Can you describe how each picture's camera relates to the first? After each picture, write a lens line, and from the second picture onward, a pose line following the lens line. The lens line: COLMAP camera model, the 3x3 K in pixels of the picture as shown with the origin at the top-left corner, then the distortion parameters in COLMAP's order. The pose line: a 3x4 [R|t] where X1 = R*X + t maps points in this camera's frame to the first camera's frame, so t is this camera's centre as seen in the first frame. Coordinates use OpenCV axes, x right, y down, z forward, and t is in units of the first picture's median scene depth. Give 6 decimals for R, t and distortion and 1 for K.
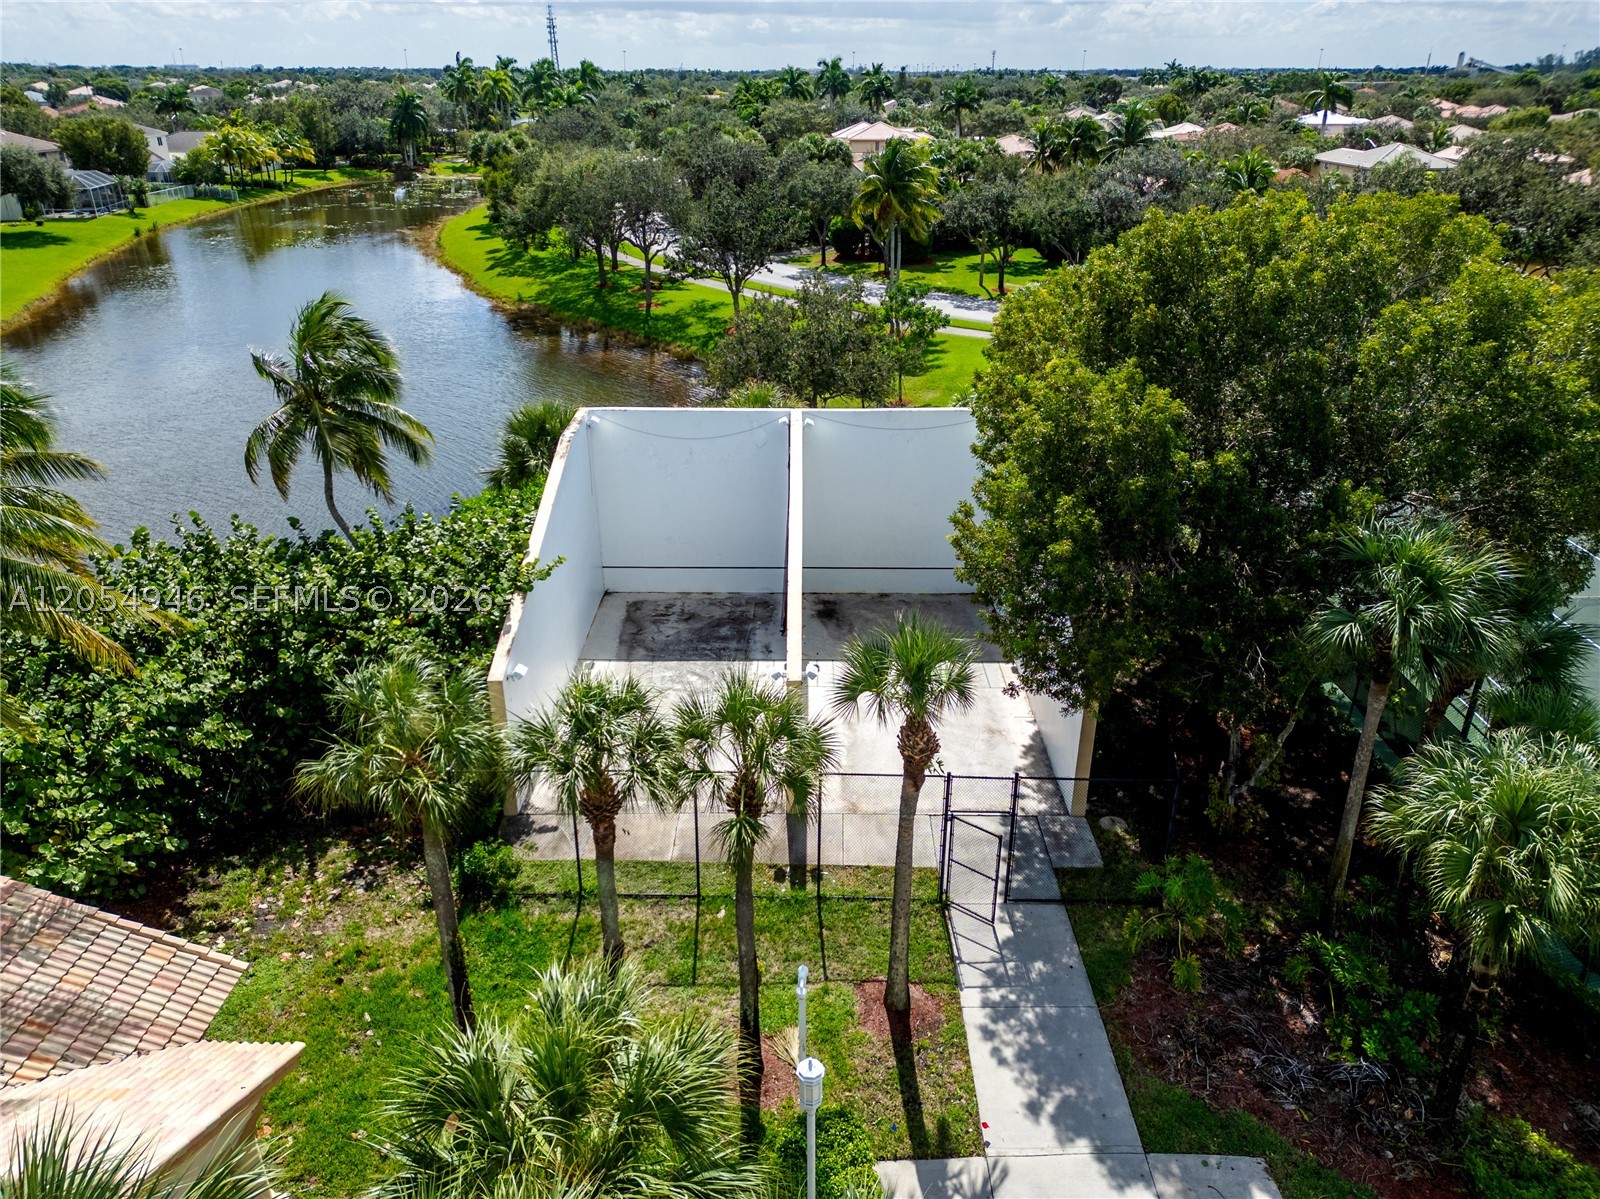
lens RADIAL K [[1112.9, 0, 794.4], [0, 1112.9, 596.4], [0, 0, 1]] dist [0.096802, -0.114488]
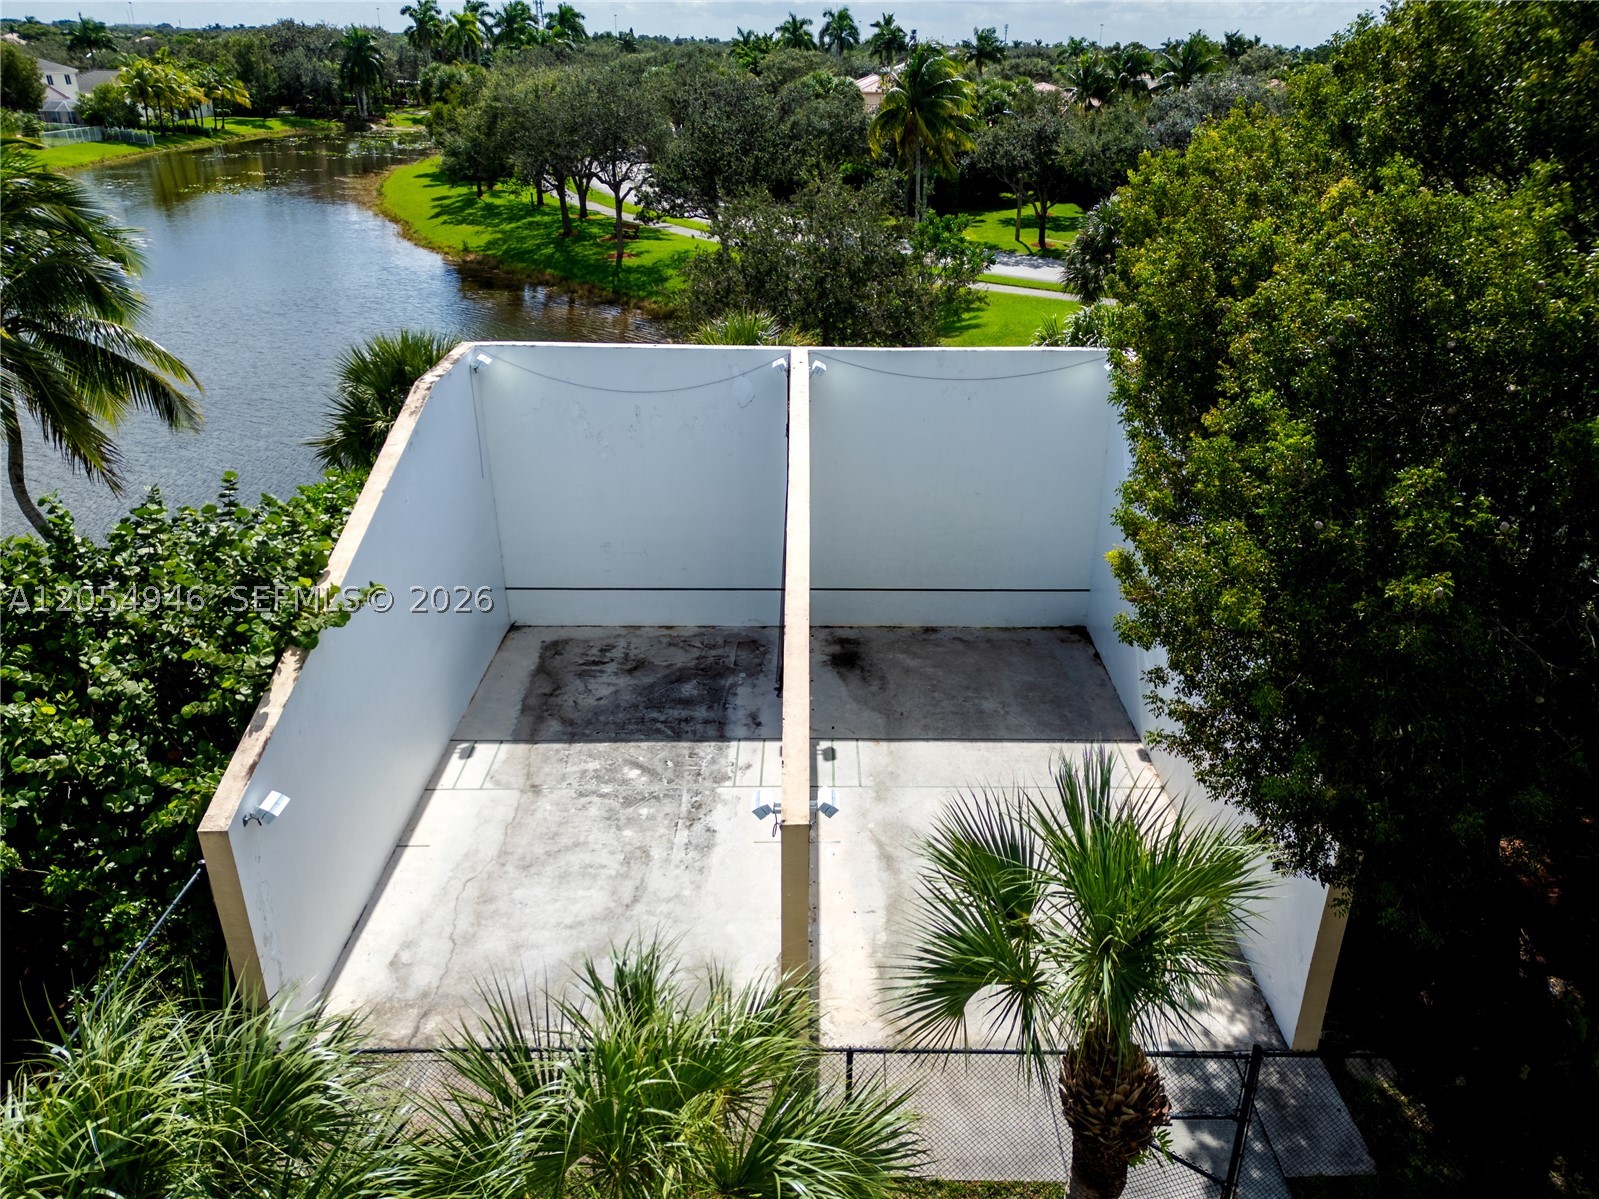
lens RADIAL K [[1137.4, 0, 829.2], [0, 1137.4, 603.1], [0, 0, 1]] dist [0.045026, -0.001771]
pose [[0.999615, 0.000031, 0.027735, 0.000265], [-0.000250, 0.999969, 0.007926, -0.011037], [-0.027734, -0.007930, 0.999584, 0.153307]]
